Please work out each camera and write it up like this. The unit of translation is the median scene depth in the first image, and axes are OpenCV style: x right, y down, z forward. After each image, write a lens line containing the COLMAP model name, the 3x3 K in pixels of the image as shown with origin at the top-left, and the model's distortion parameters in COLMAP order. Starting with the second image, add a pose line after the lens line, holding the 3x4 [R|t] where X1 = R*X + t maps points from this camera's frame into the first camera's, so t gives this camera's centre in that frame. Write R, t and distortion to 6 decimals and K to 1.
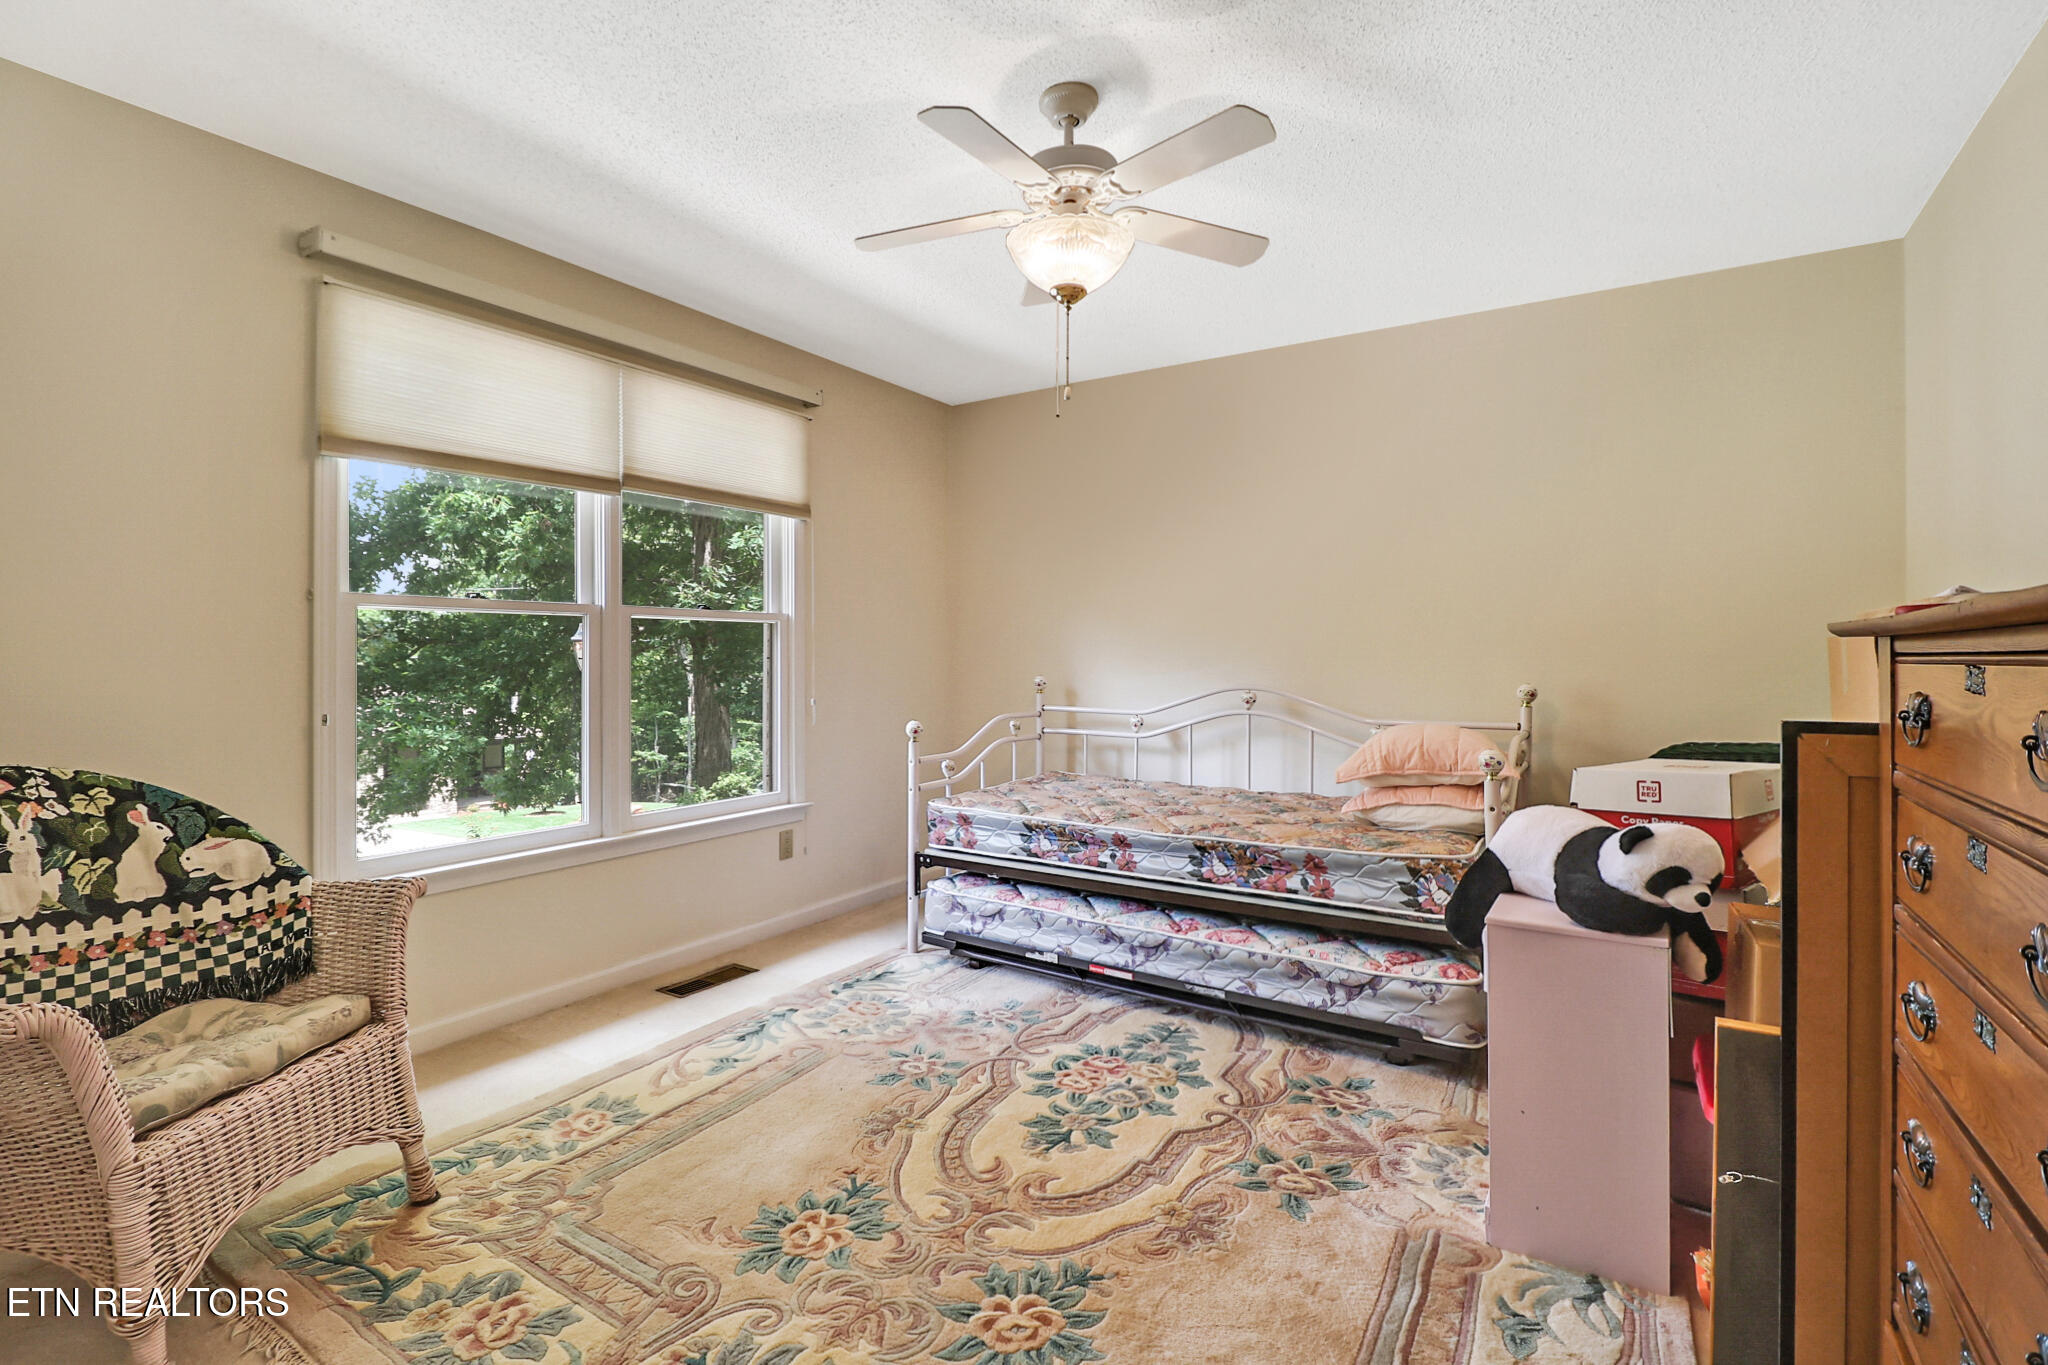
lens RADIAL K [[949.4, 0, 1036.0], [0, 949.4, 666.5], [0, 0, 1]] dist [-0.006024, -0.000721]
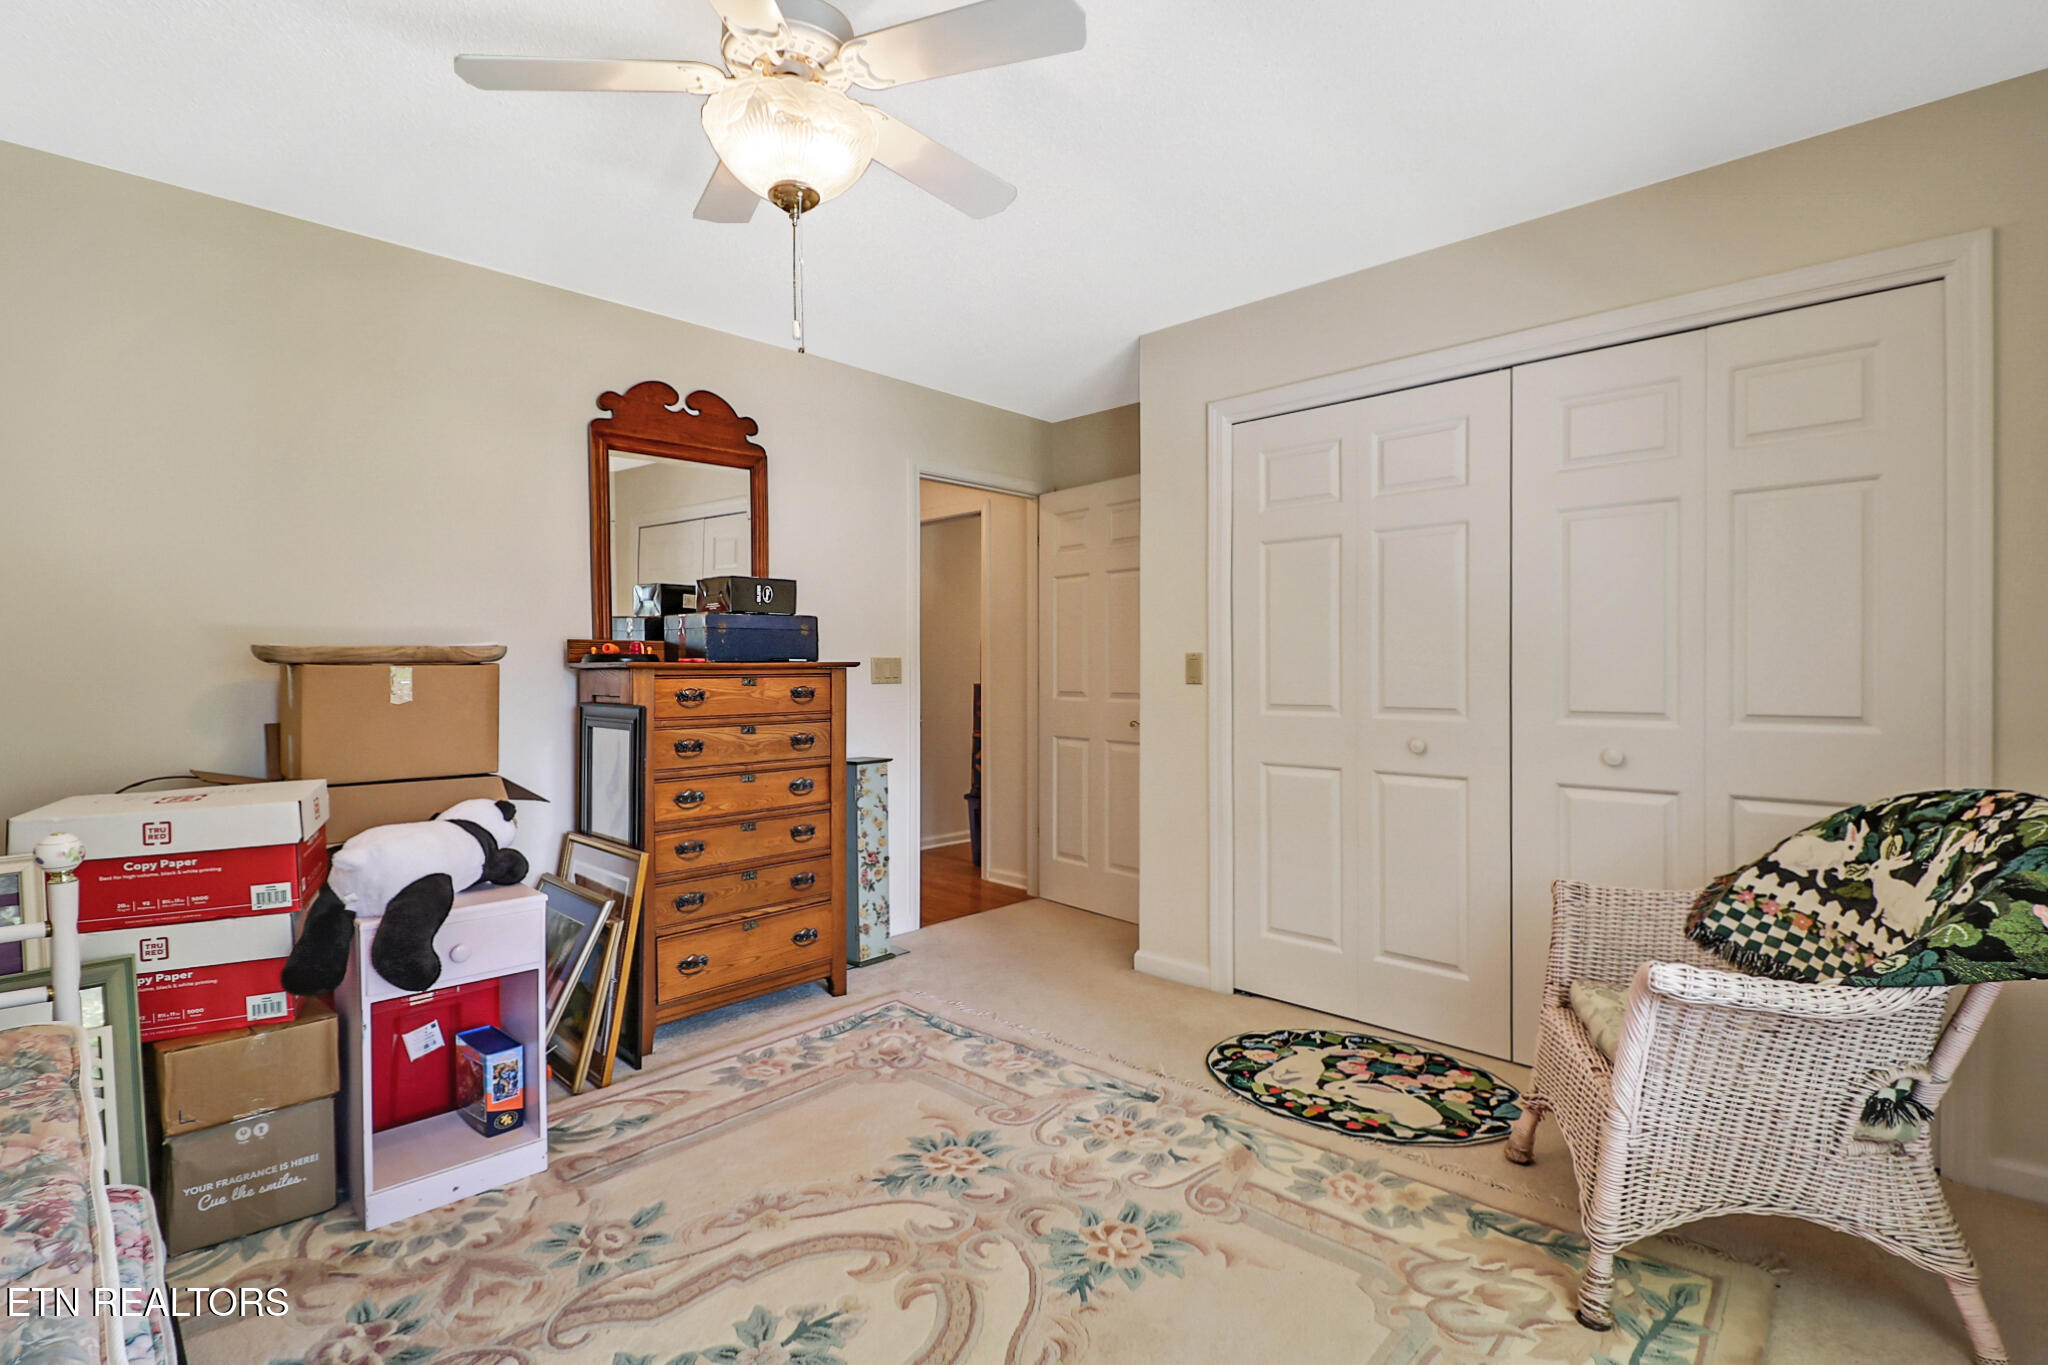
lens RADIAL K [[949.4, 0, 1021.8], [0, 949.4, 676.8], [0, 0, 1]] dist [-0.006024, -0.000721]
pose [[-0.979476, 0.004755, 0.201506, -0.334240], [0.008524, 0.999805, 0.017840, -0.020527], [-0.201382, 0.019191, -0.979325, 1.958806]]
